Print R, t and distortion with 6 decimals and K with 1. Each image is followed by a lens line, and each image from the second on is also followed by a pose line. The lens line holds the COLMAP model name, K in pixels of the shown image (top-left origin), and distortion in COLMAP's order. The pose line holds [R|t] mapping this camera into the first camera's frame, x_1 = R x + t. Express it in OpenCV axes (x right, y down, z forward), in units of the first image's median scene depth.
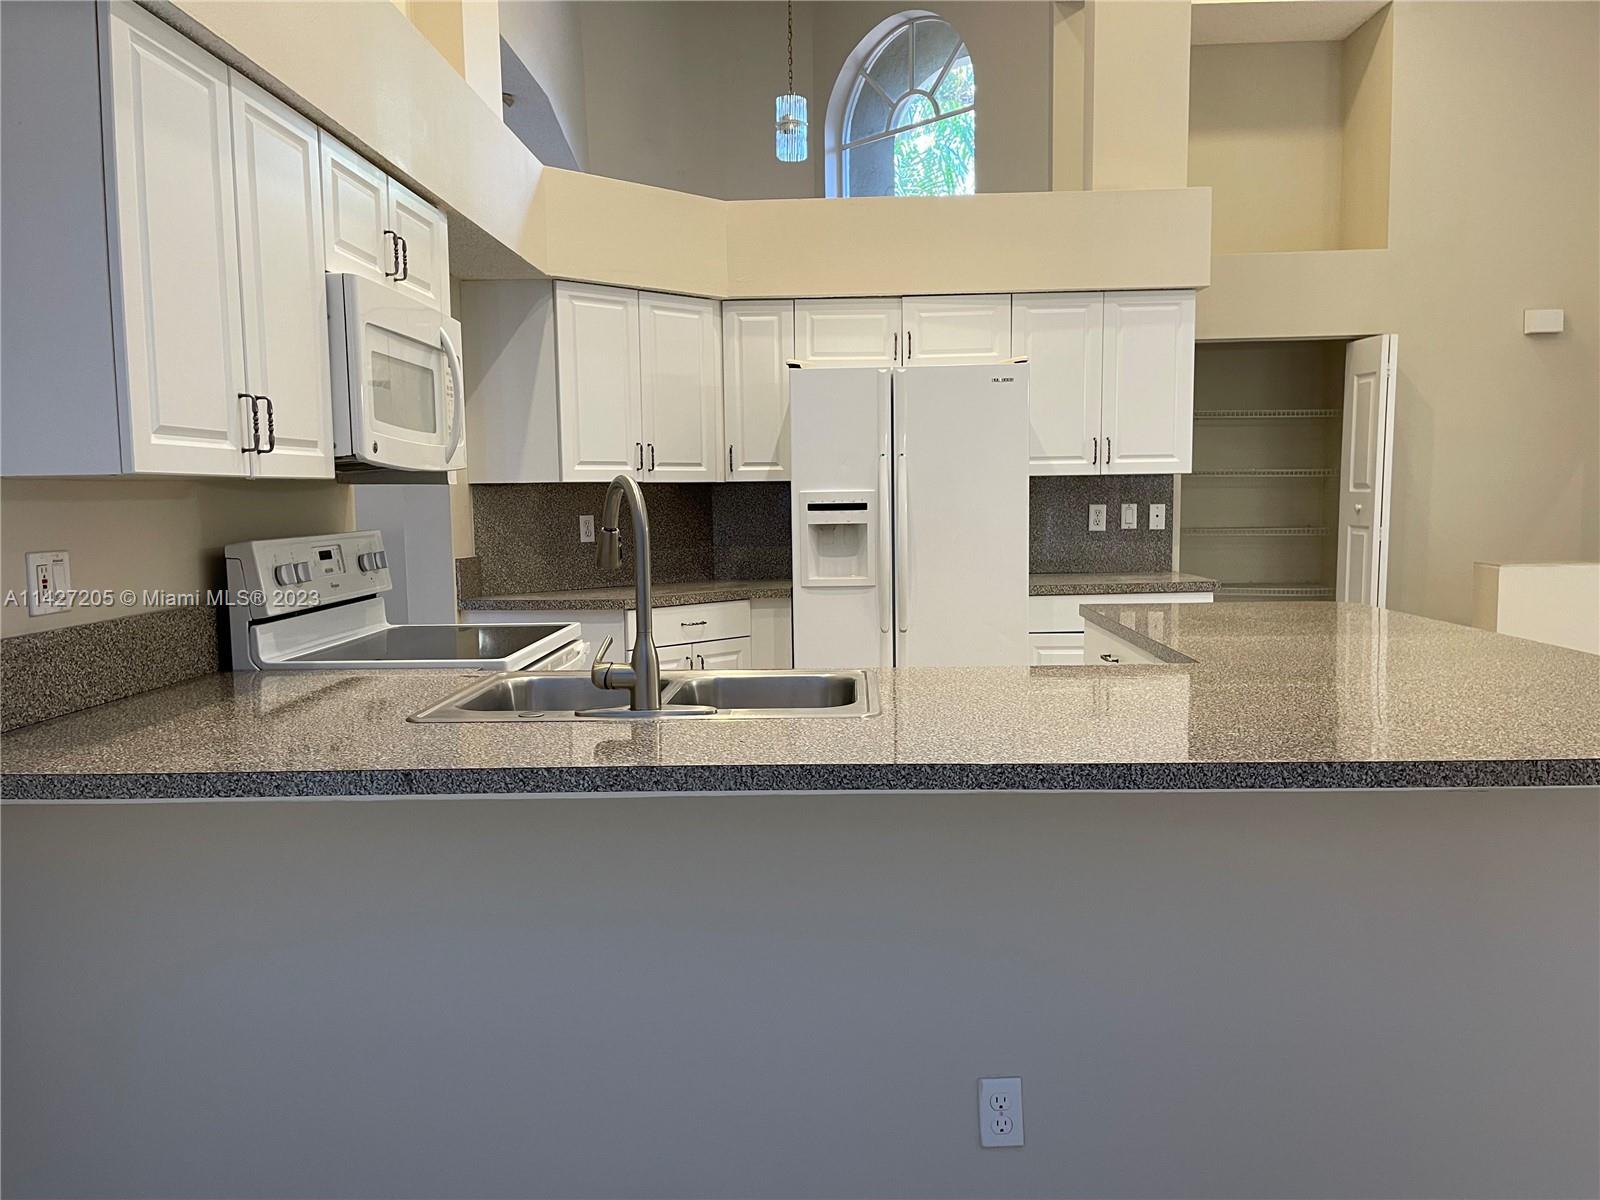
lens RADIAL K [[1217.6, 0, 803.0], [0, 1217.6, 607.3], [0, 0, 1]] dist [0.070487, -0.093733]
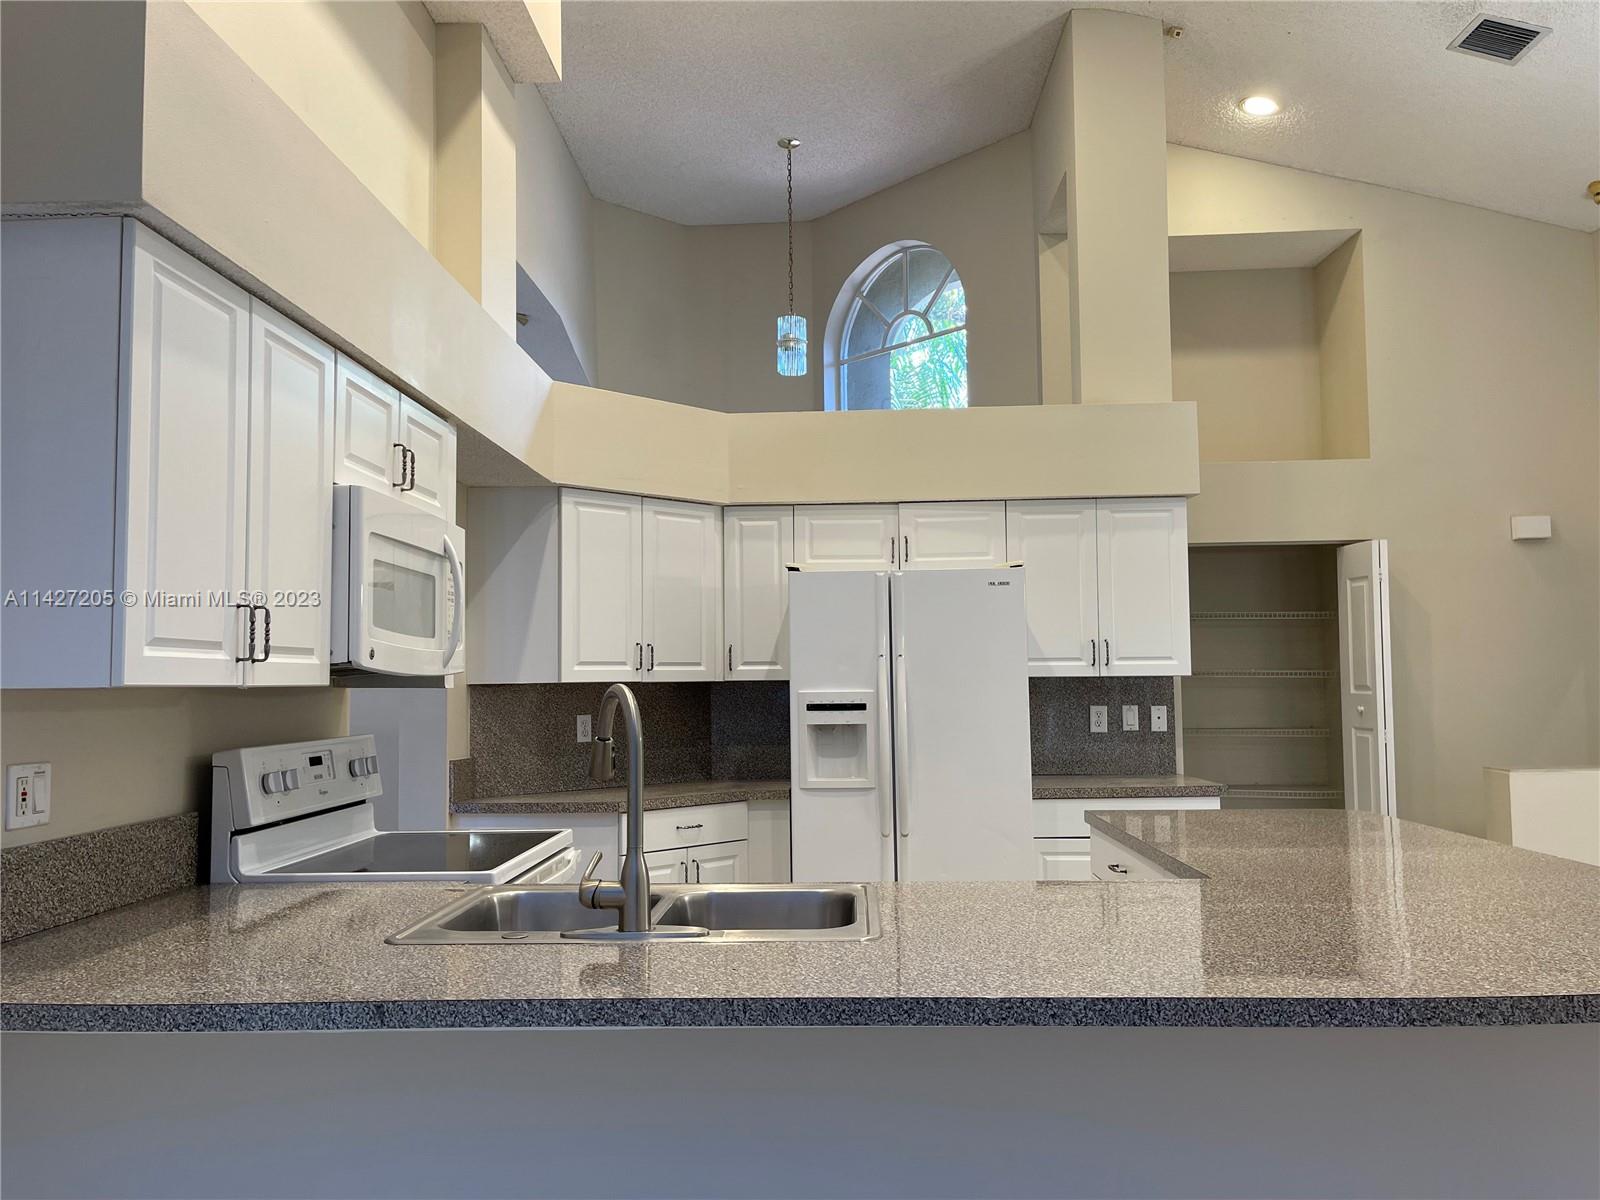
lens RADIAL K [[1217.6, 0, 800.3], [0, 1217.6, 606.6], [0, 0, 1]] dist [0.070487, -0.093733]
pose [[0.999996, 0.001892, -0.002226, 0.000907], [-0.002221, 0.987363, -0.158461, -0.006246], [0.001898, 0.158466, 0.987363, 0.005907]]
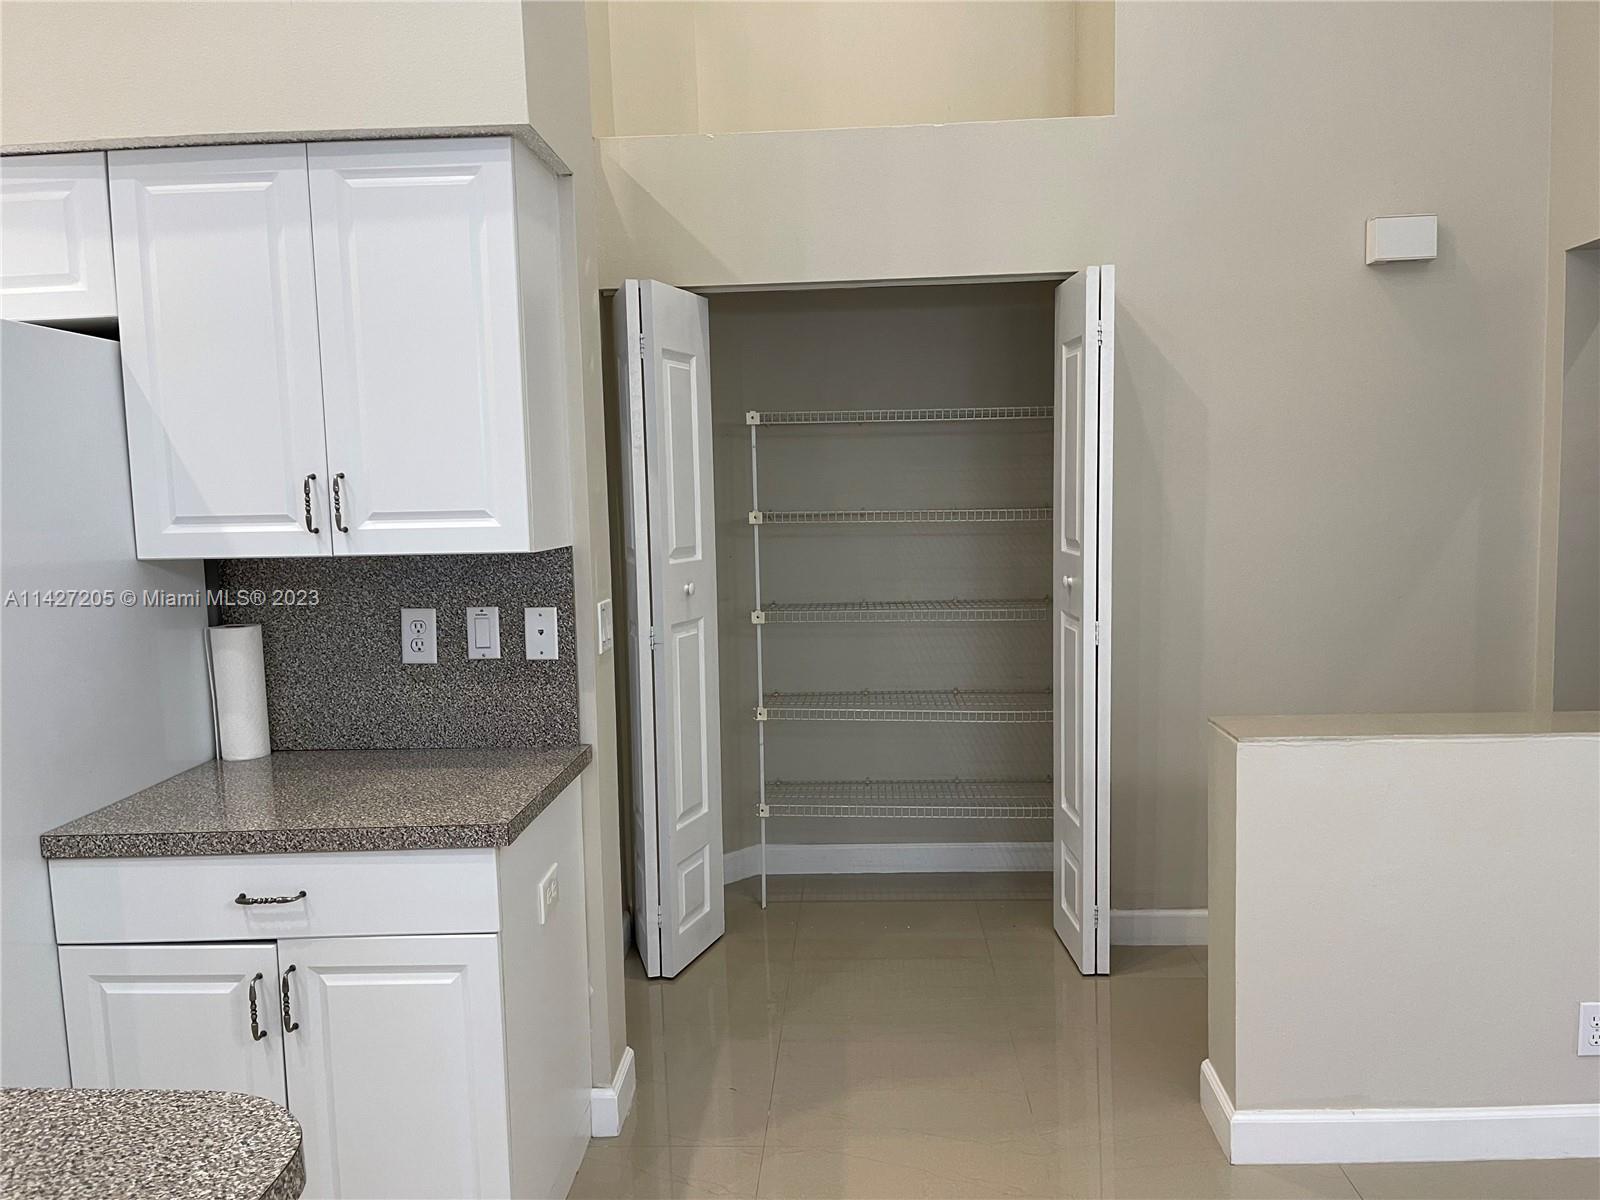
lens RADIAL K [[1217.6, 0, 813.7], [0, 1217.6, 609.3], [0, 0, 1]] dist [0.070487, -0.093733]
pose [[0.999864, -0.010978, -0.012279, 0.444844], [0.010993, 0.999939, 0.001112, -0.091577], [0.012266, -0.001246, 0.999924, 0.578714]]
